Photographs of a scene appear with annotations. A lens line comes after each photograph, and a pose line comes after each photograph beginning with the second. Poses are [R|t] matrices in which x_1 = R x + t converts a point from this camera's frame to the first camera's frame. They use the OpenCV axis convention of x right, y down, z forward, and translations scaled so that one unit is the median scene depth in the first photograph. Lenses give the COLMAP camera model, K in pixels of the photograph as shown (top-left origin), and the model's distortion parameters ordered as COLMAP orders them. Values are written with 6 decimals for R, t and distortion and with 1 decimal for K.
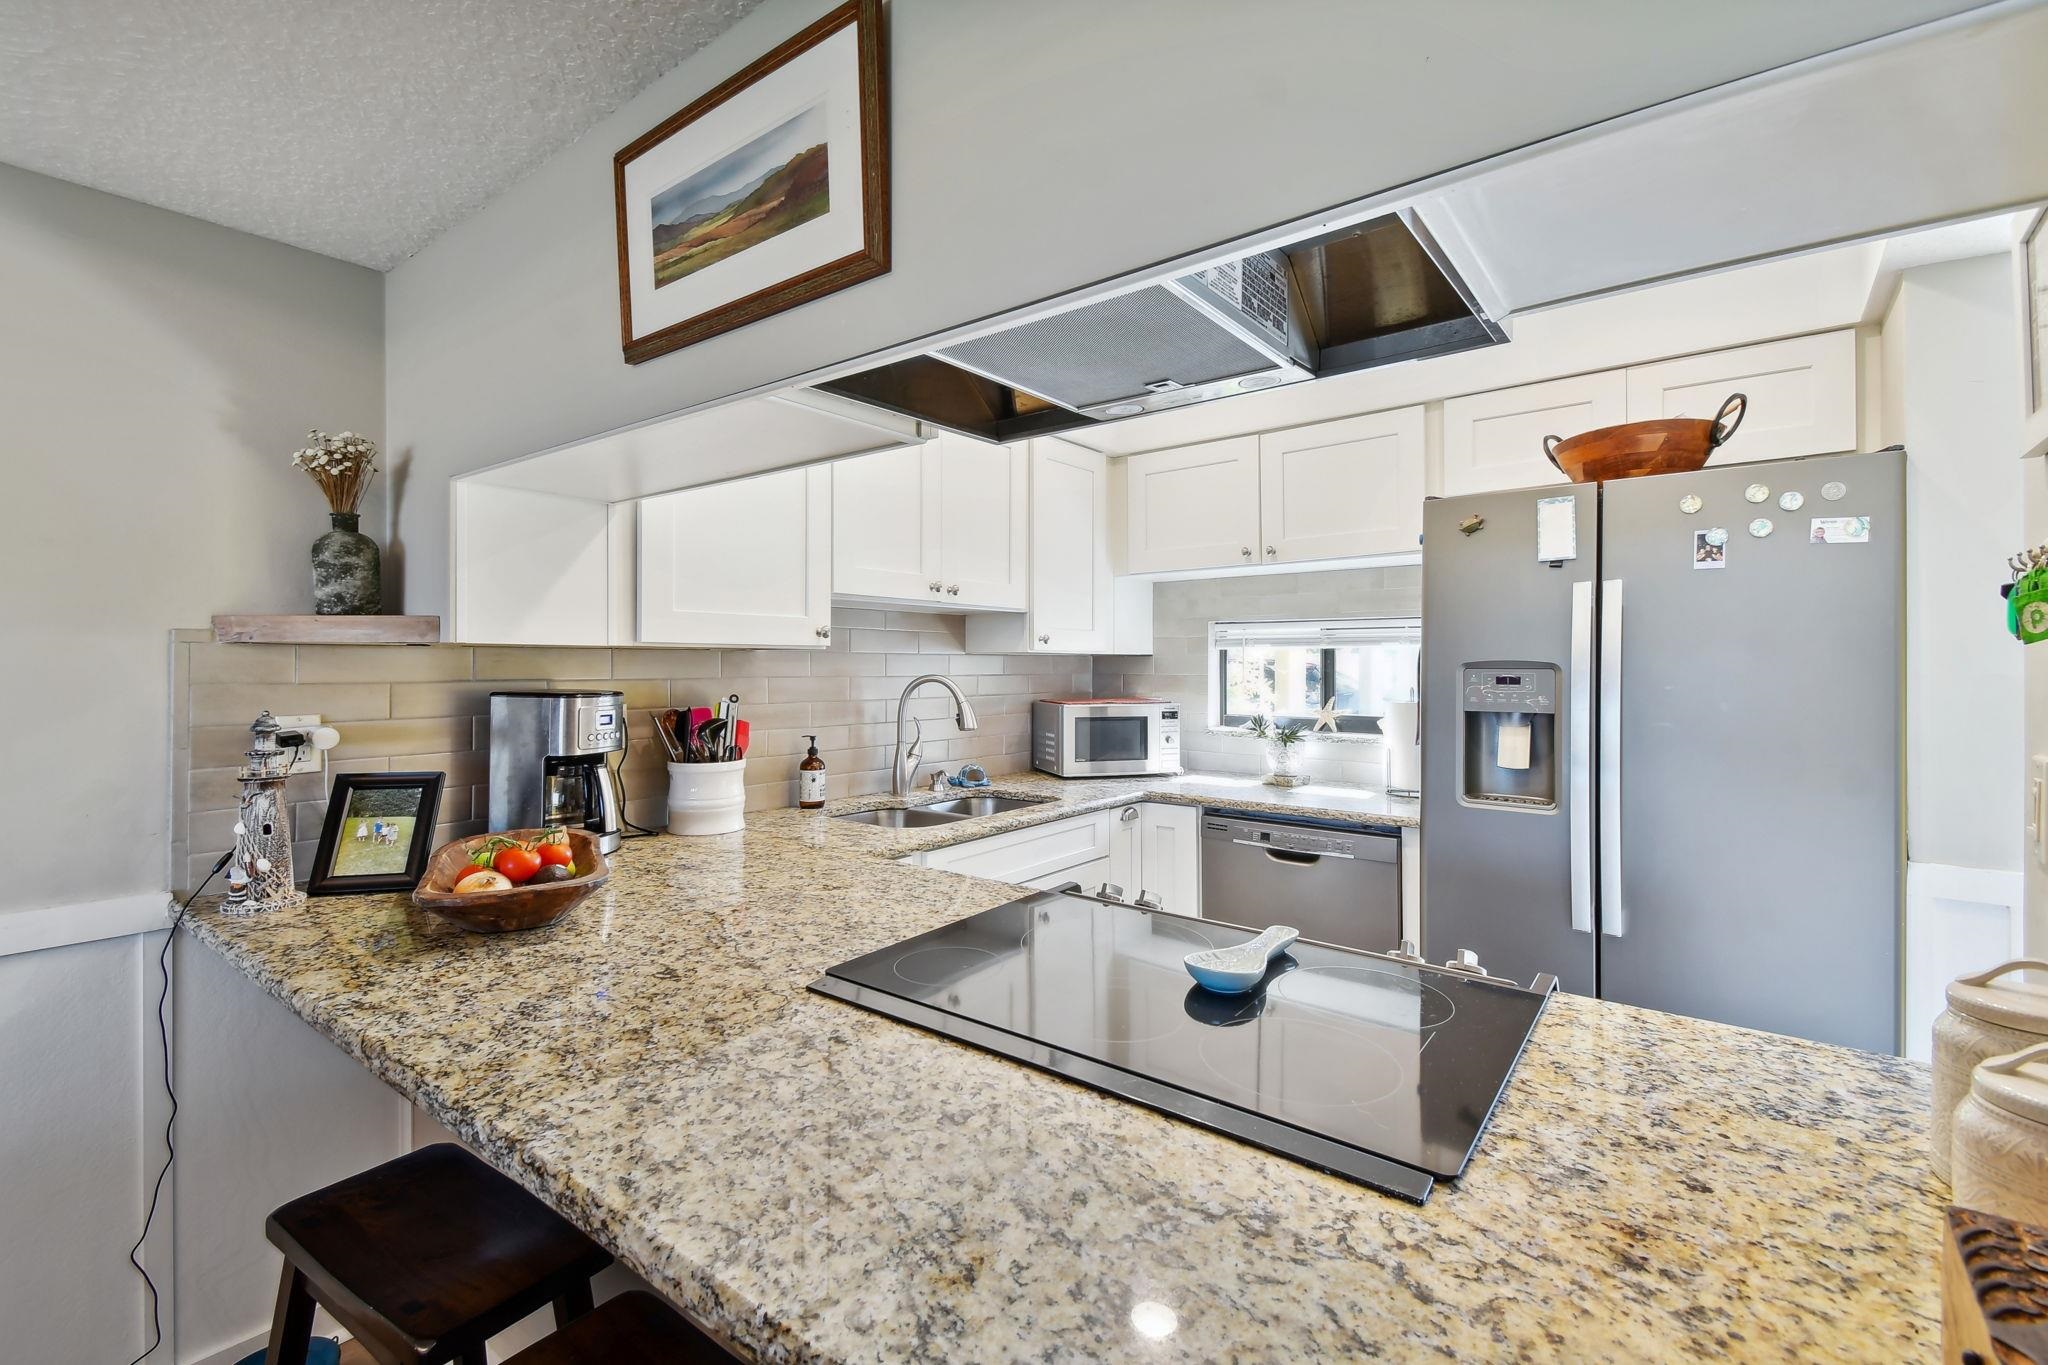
lens RADIAL K [[898.4, 0, 1017.4], [0, 898.4, 664.0], [0, 0, 1]] dist [0.050140, -0.027234]
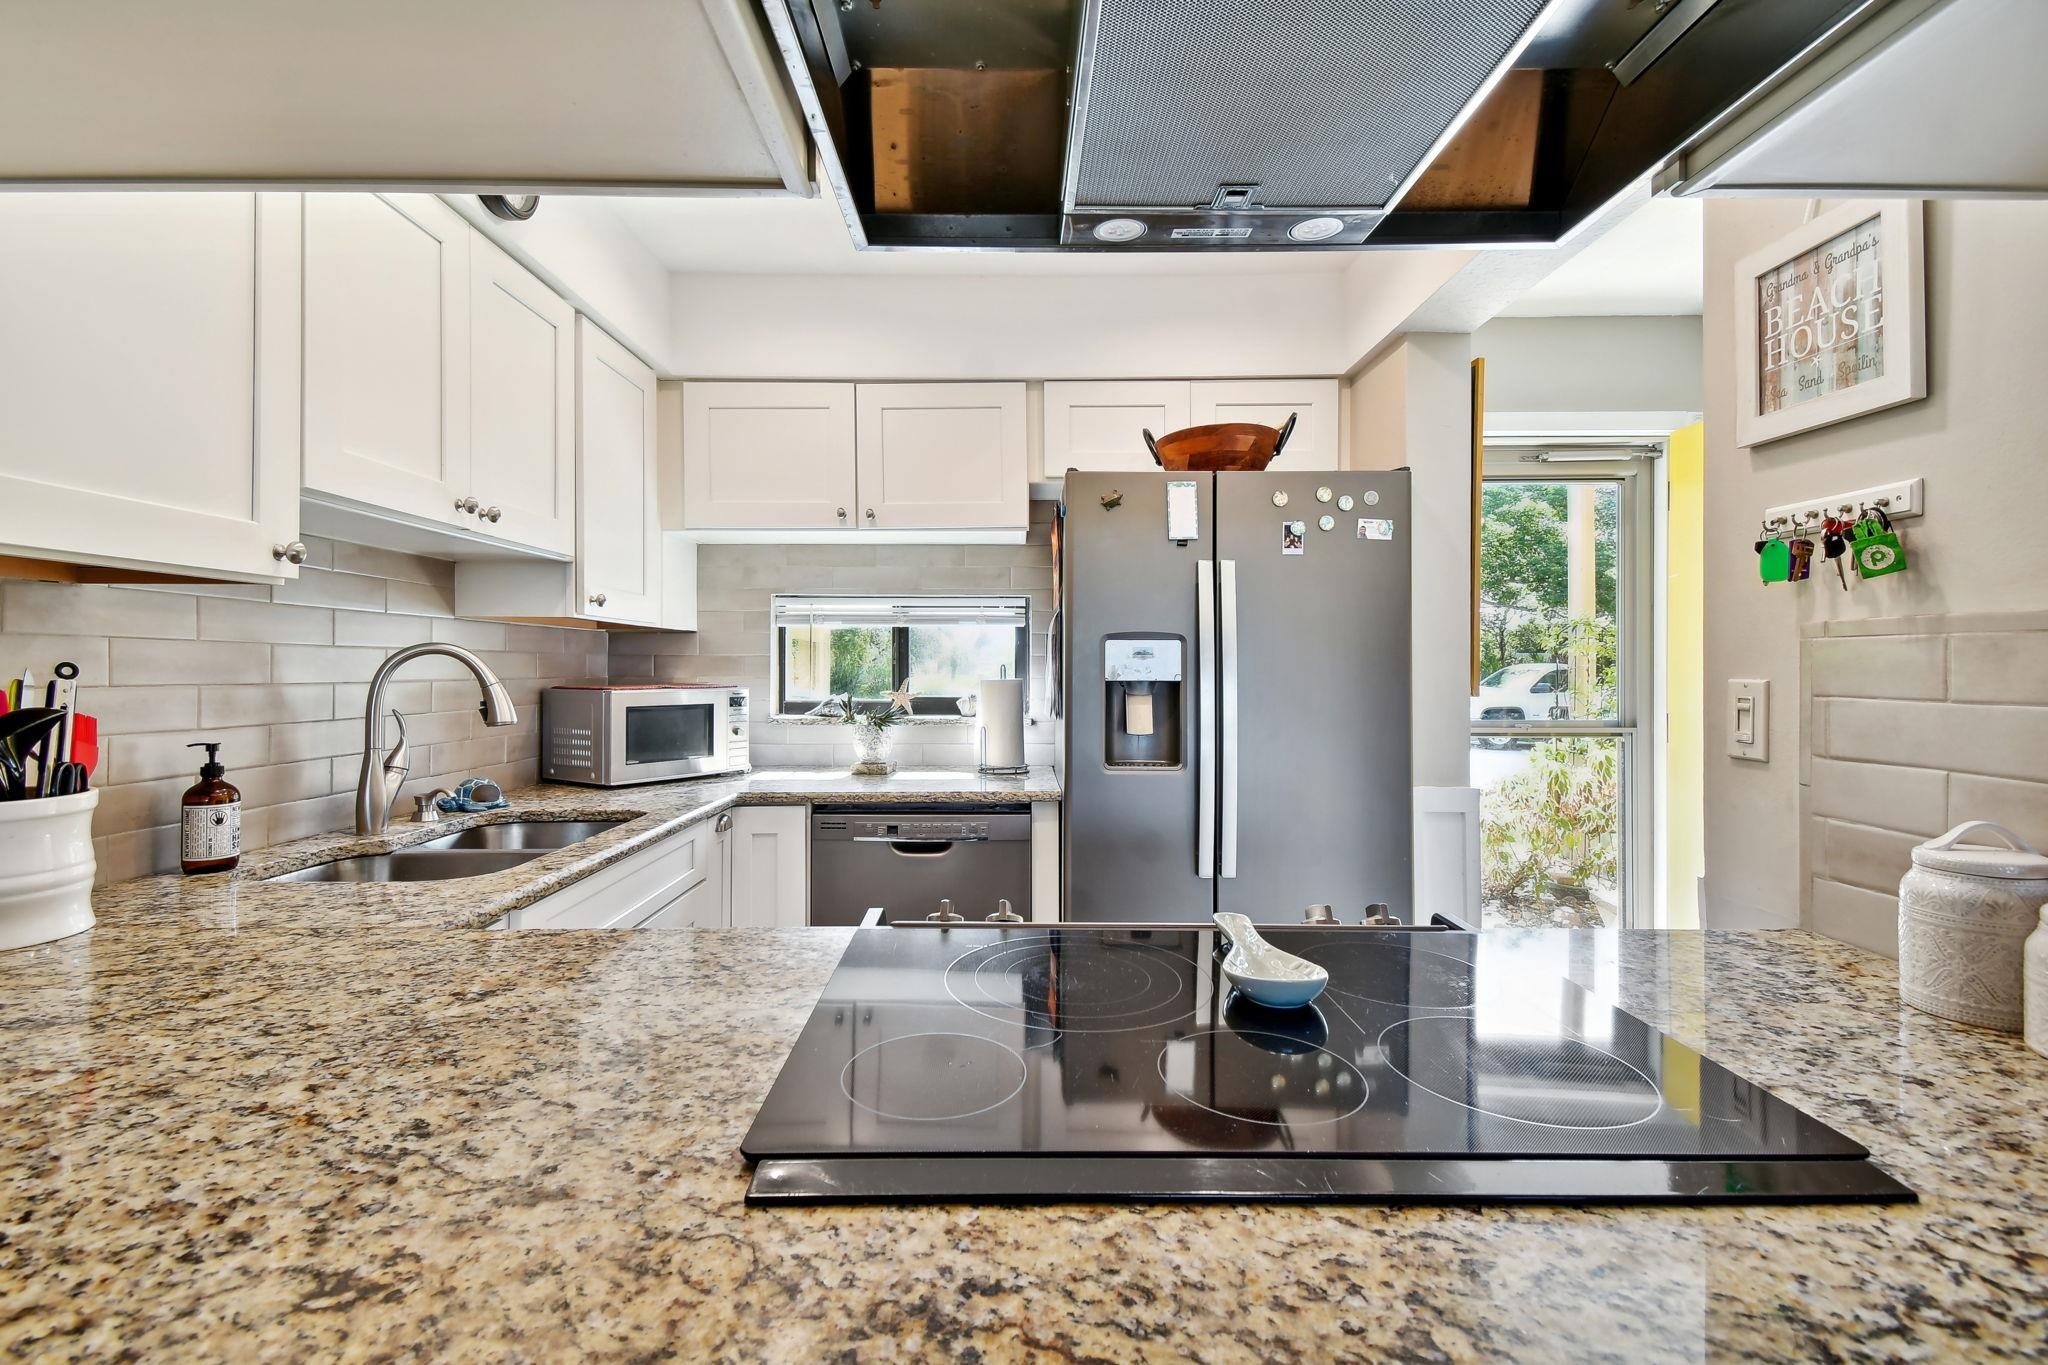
lens RADIAL K [[898.4, 0, 1017.4], [0, 898.4, 664.0], [0, 0, 1]] dist [0.050140, -0.027234]
pose [[0.782780, 0.002245, 0.622295, -0.223369], [-0.000108, 0.999994, -0.003473, 0.037295], [-0.622299, 0.002652, 0.782775, 0.275791]]
